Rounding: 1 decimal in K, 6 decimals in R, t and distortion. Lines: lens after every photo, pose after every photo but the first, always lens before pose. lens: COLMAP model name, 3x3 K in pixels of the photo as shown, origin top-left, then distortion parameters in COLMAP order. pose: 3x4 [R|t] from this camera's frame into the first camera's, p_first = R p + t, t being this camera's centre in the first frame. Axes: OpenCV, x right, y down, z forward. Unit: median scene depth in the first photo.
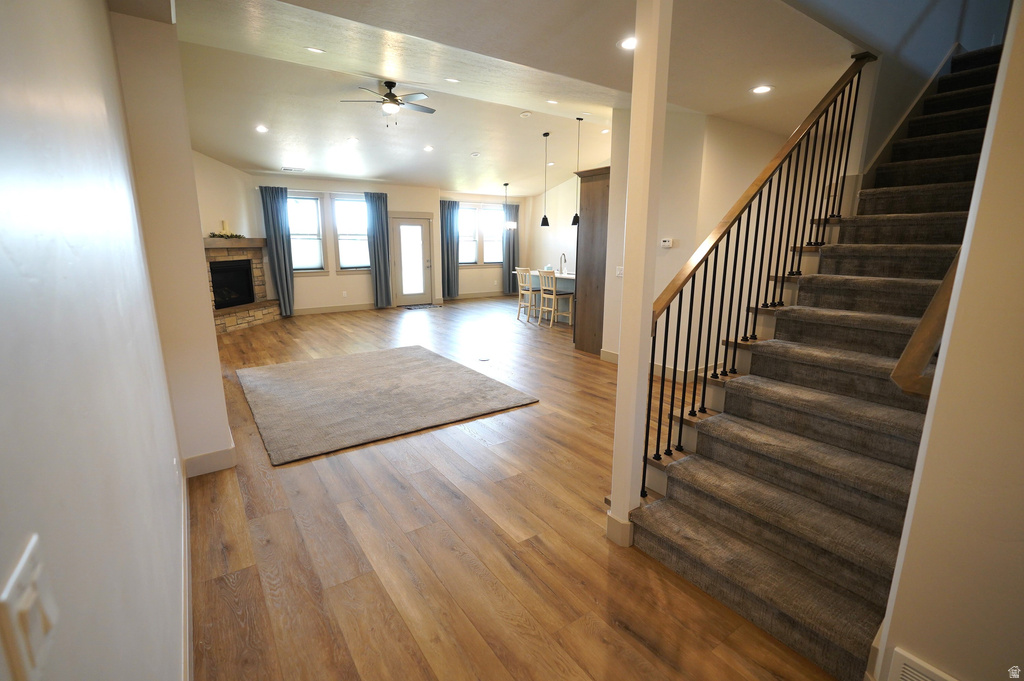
lens RADIAL K [[460.5, 0, 511.2], [0, 460.5, 341.5], [0, 0, 1]] dist [0.003946, 0.000678]
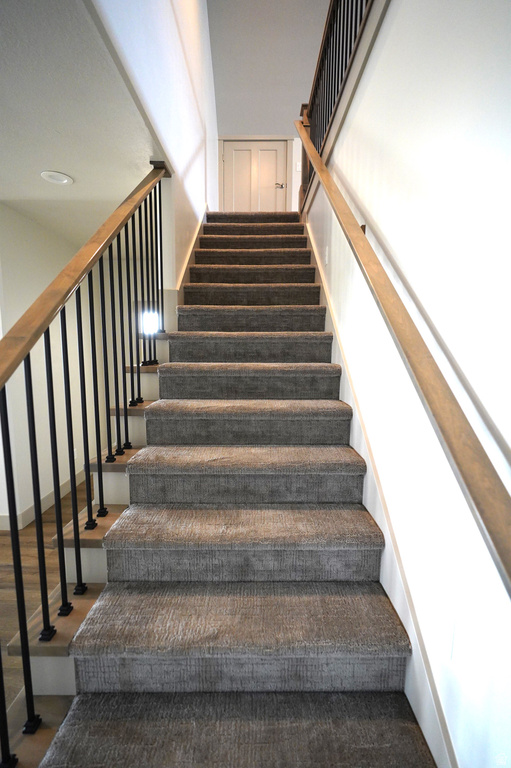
lens RADIAL K [[345.3, 0, 255.3], [0, 345.3, 384.9], [0, 0, 1]] dist [0.003946, 0.000678]
pose [[0.576701, -0.090437, 0.811934, 0.262826], [0.165004, 0.986266, -0.007344, -0.140961], [-0.800118, 0.138208, 0.583703, 0.503306]]
